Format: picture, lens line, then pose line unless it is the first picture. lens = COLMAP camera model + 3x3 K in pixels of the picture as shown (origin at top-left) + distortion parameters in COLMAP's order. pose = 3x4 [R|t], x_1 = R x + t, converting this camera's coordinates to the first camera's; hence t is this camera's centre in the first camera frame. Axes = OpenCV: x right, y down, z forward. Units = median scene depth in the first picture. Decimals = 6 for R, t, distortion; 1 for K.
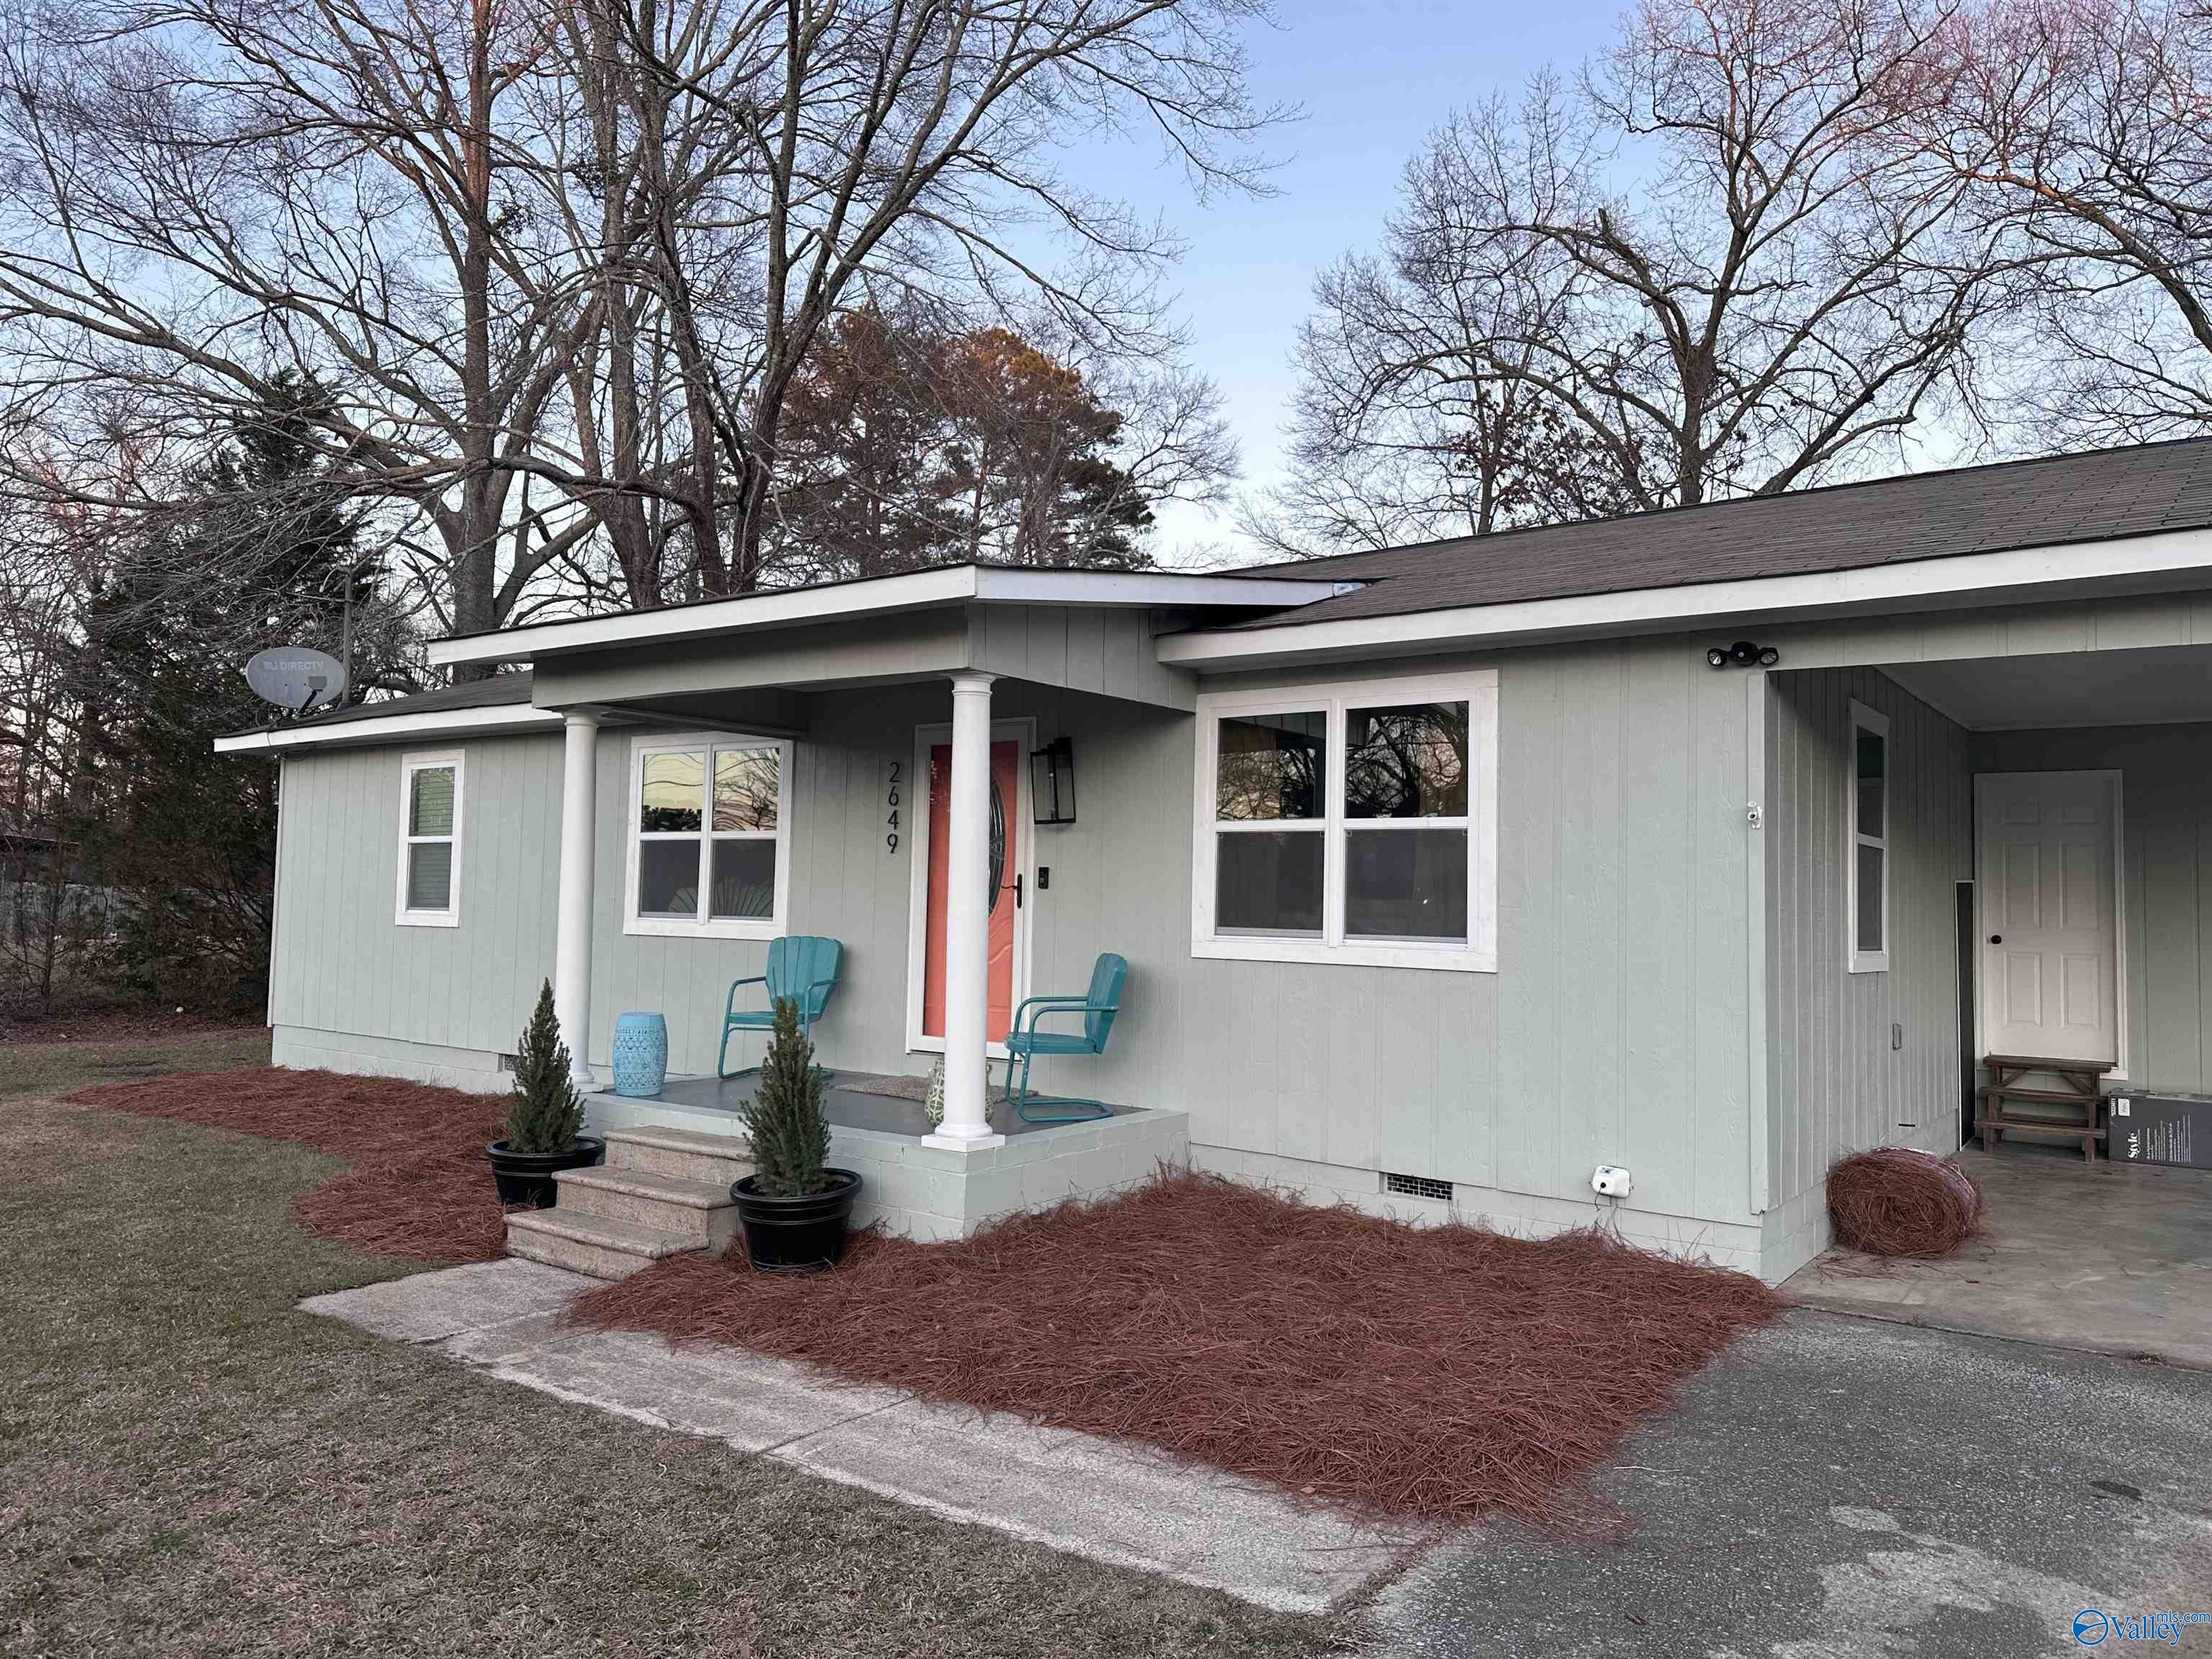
lens RADIAL K [[1569.2, 0, 1115.4], [0, 1569.2, 840.8], [0, 0, 1]] dist [0.115247, -0.170219]
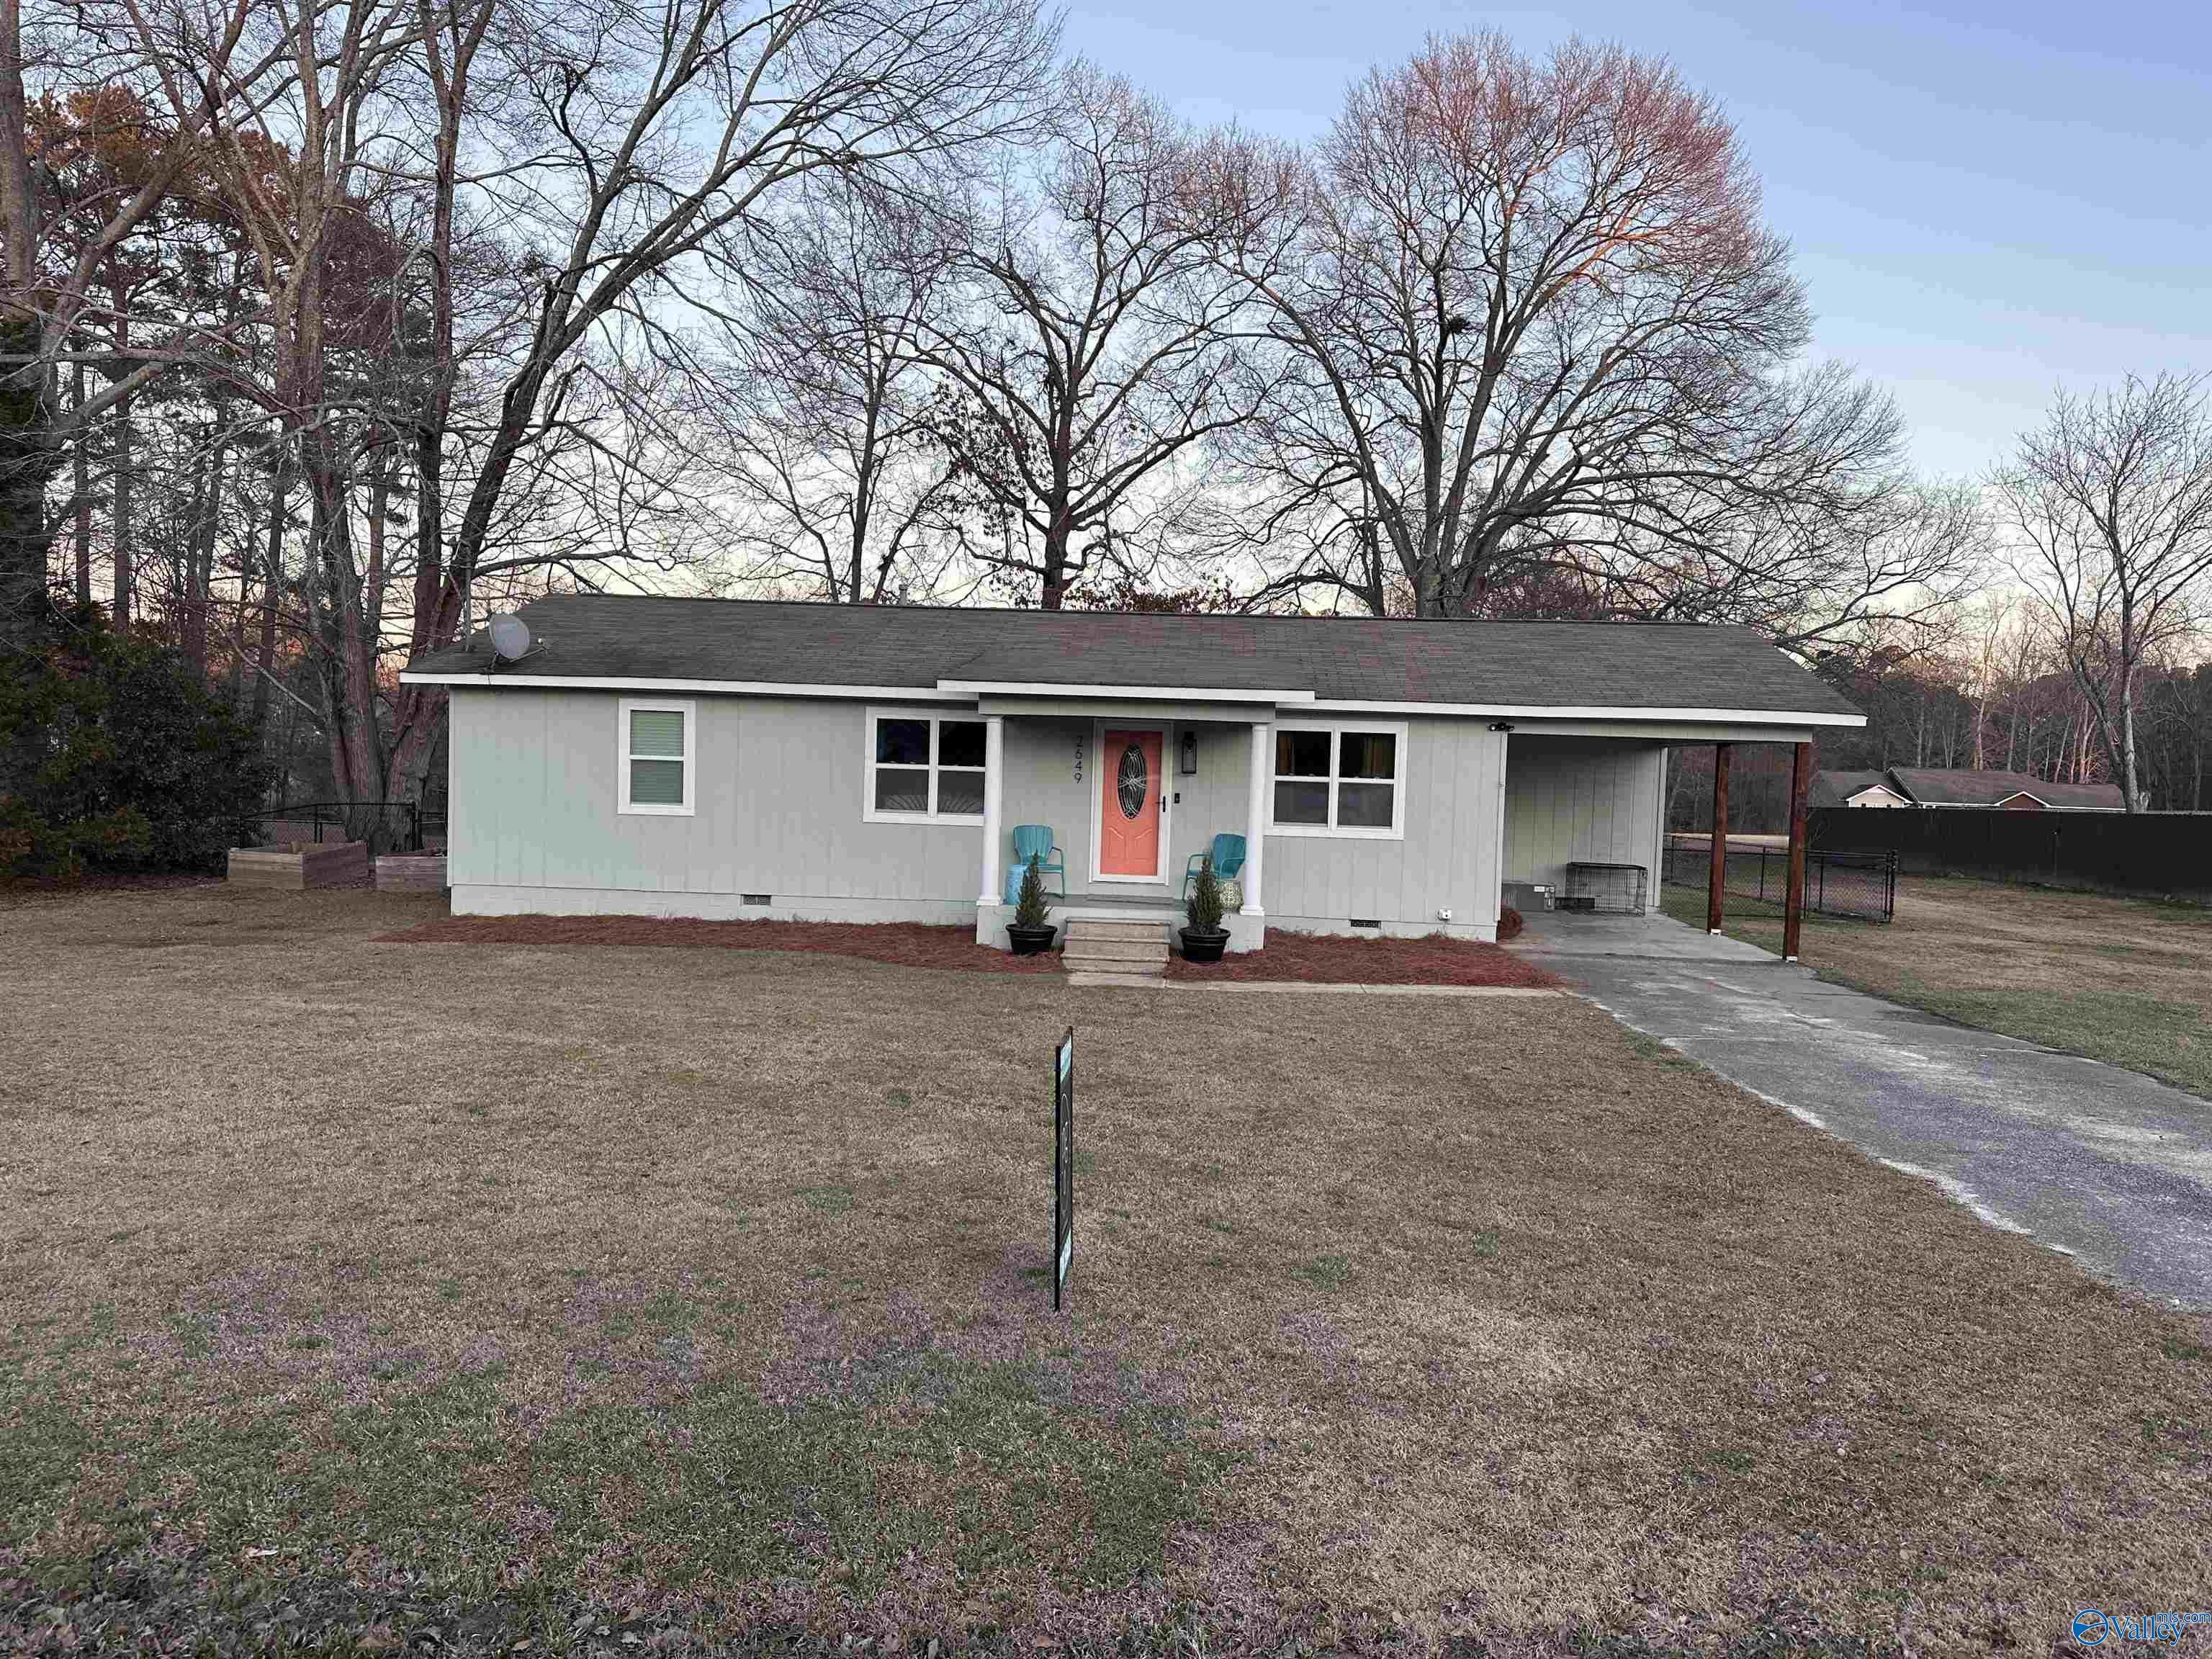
lens RADIAL K [[1569.2, 0, 1115.4], [0, 1569.2, 840.8], [0, 0, 1]] dist [0.115247, -0.170219]
pose [[0.833591, -0.024266, 0.551850, -1.468511], [-0.036780, 0.994379, 0.099282, -0.144626], [-0.551157, -0.103058, 0.828013, -0.826068]]
